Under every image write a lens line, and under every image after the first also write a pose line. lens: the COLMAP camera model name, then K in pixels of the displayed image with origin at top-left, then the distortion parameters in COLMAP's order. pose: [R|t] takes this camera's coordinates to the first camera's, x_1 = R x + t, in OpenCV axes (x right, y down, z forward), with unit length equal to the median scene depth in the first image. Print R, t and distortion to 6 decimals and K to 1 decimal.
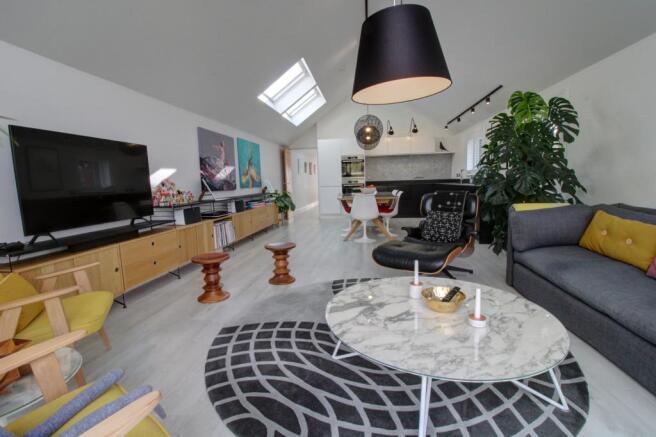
lens RADIAL K [[307.7, 0, 328.4], [0, 307.7, 219.6], [0, 0, 1]] dist [-0.013109, -0.001322]
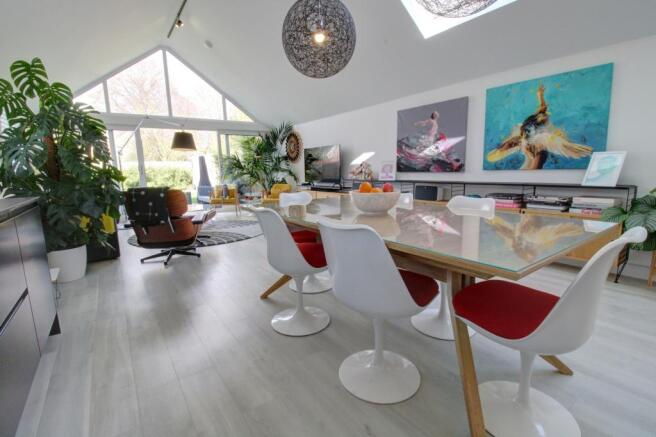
lens RADIAL K [[307.7, 0, 327.1], [0, 307.7, 216.4], [0, 0, 1]] dist [-0.013109, -0.001322]
pose [[-0.732369, 0.157165, -0.662521, 0.341863], [-0.033914, 0.963370, 0.266023, -0.146158], [0.680062, 0.217296, -0.700212, 1.083487]]
